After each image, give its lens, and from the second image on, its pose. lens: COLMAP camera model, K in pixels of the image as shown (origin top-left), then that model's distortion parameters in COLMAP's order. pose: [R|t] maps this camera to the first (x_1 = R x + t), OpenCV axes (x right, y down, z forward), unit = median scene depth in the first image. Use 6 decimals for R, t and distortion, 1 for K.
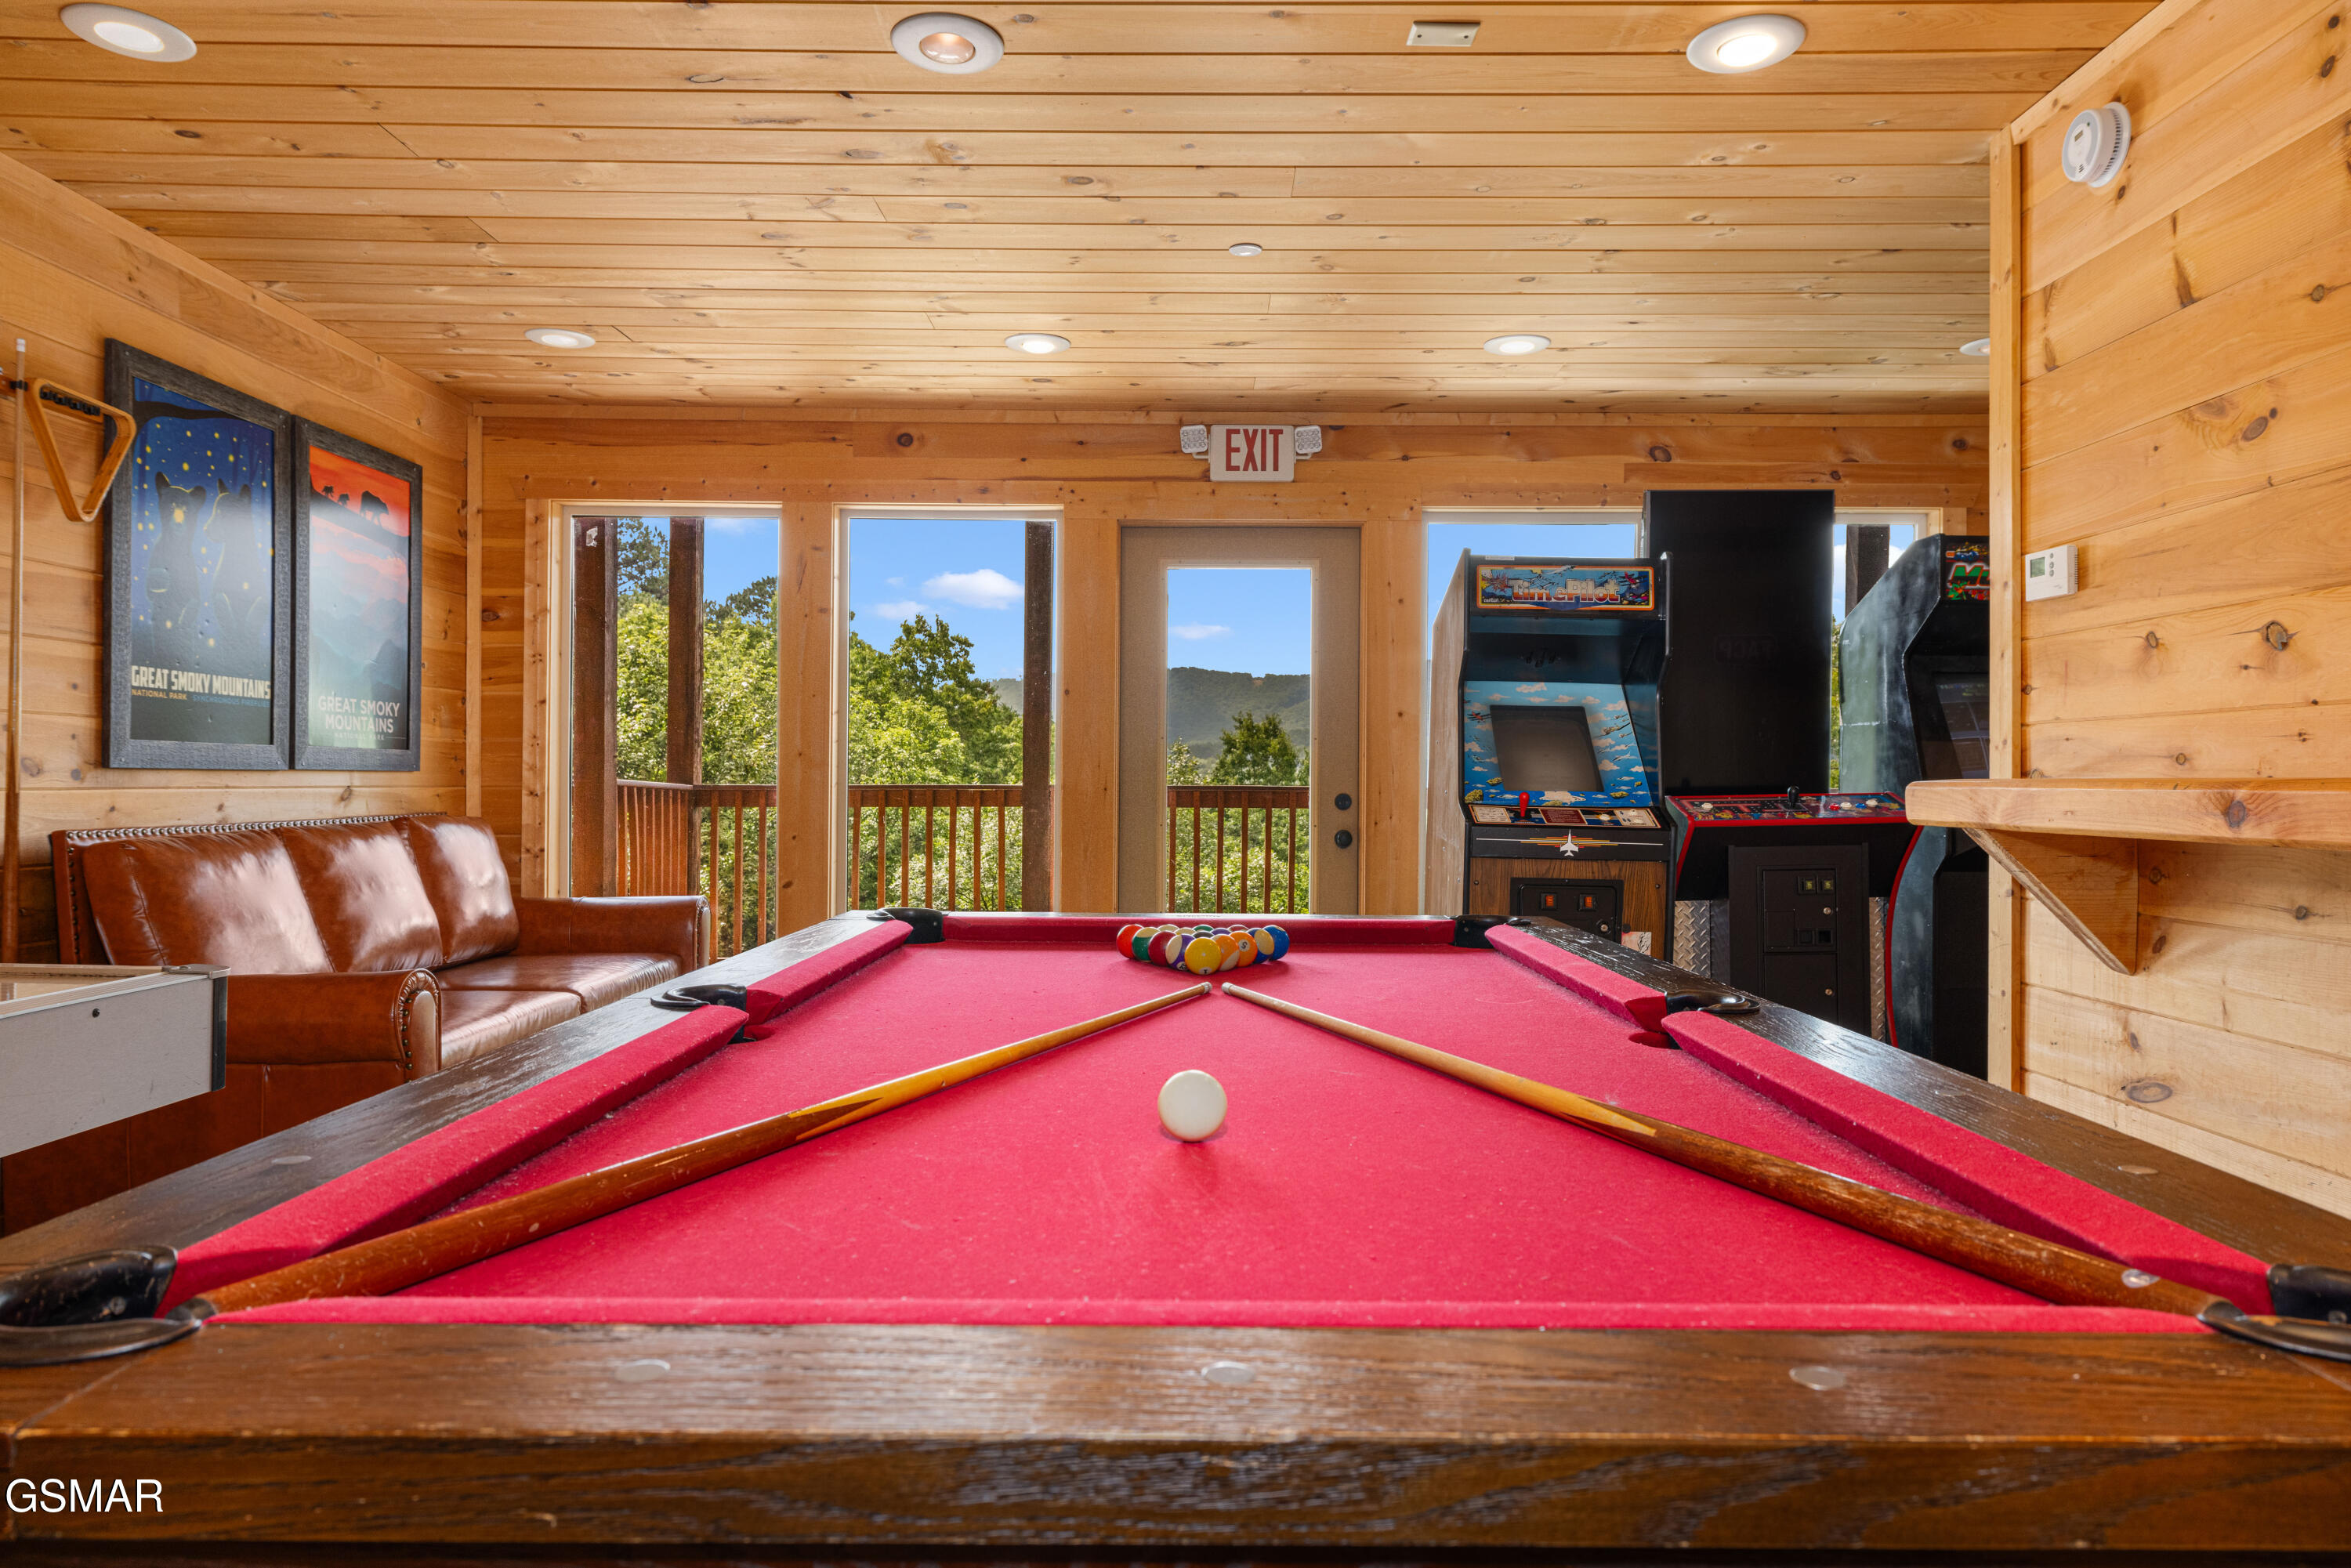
lens RADIAL K [[1526.8, 0, 1175.2], [0, 1526.8, 782.4], [0, 0, 1]] dist [0.001661, -0.002410]
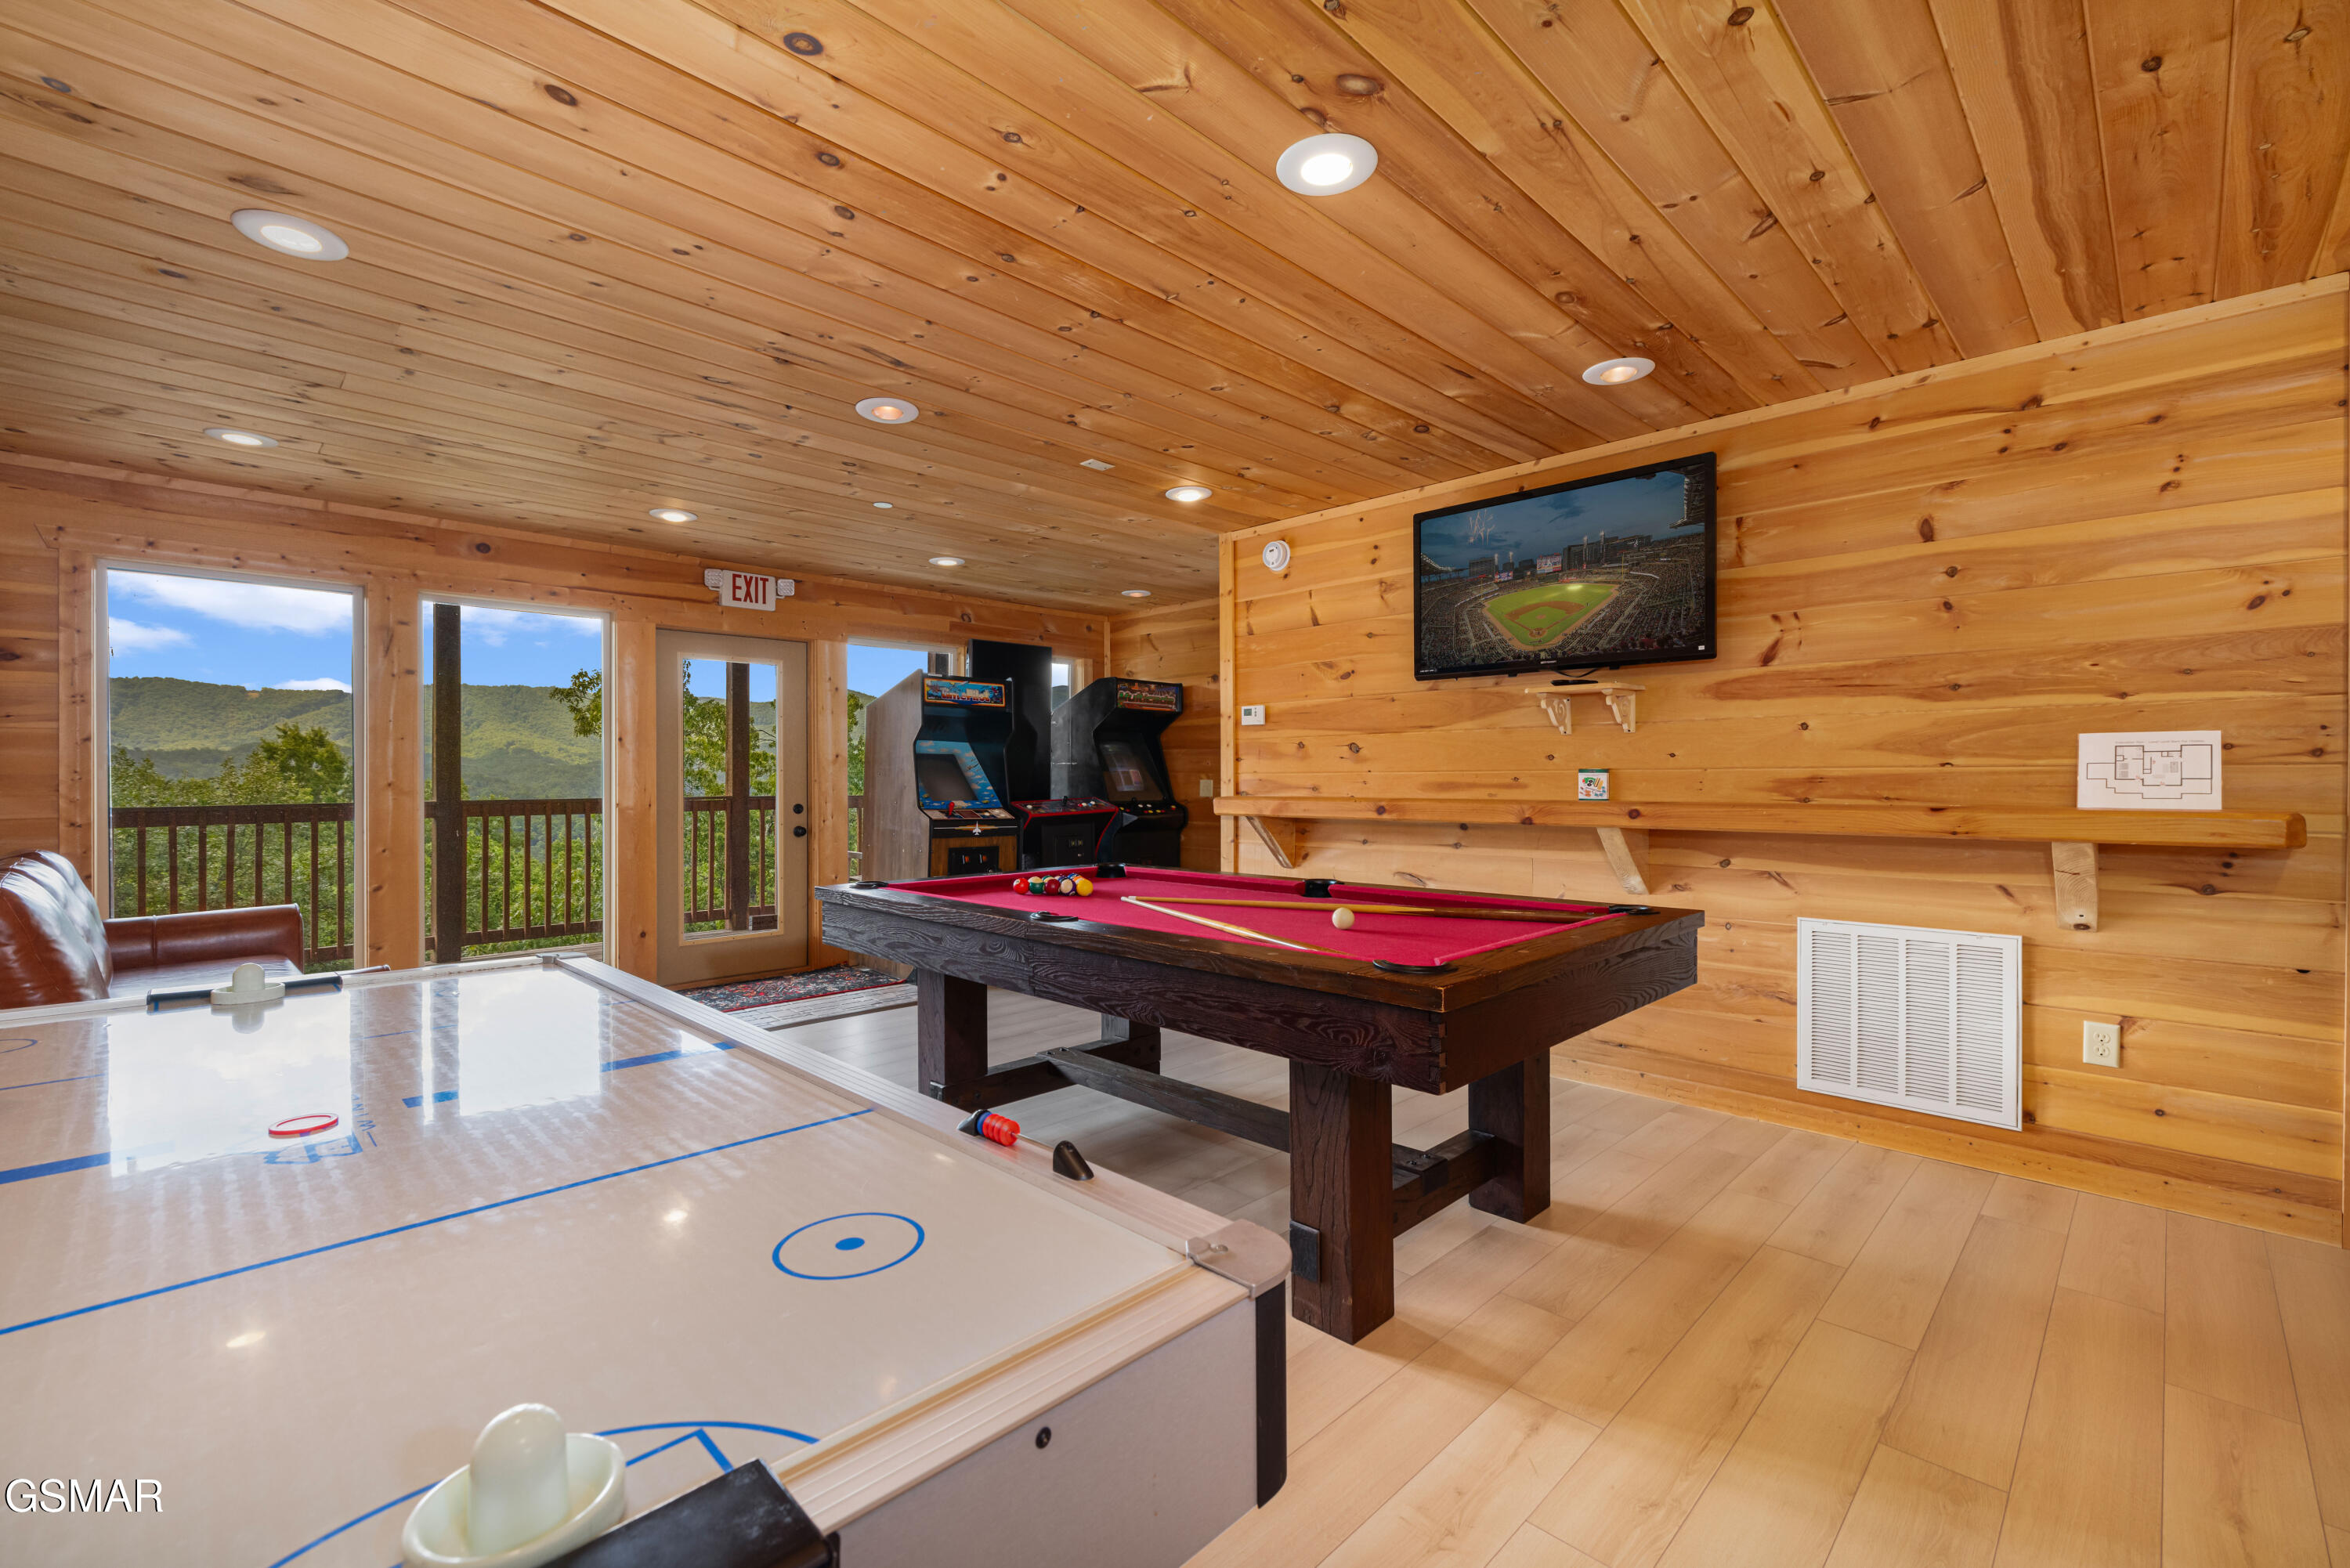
lens RADIAL K [[1013.0, 0, 1169.3], [0, 1013.0, 784.0], [0, 0, 1]] dist [-0.000683, -0.000173]
pose [[0.703856, -0.012829, 0.710227, -0.458084], [0.009456, 0.999918, 0.008691, -0.023621], [-0.710280, 0.000599, 0.703919, -0.058646]]
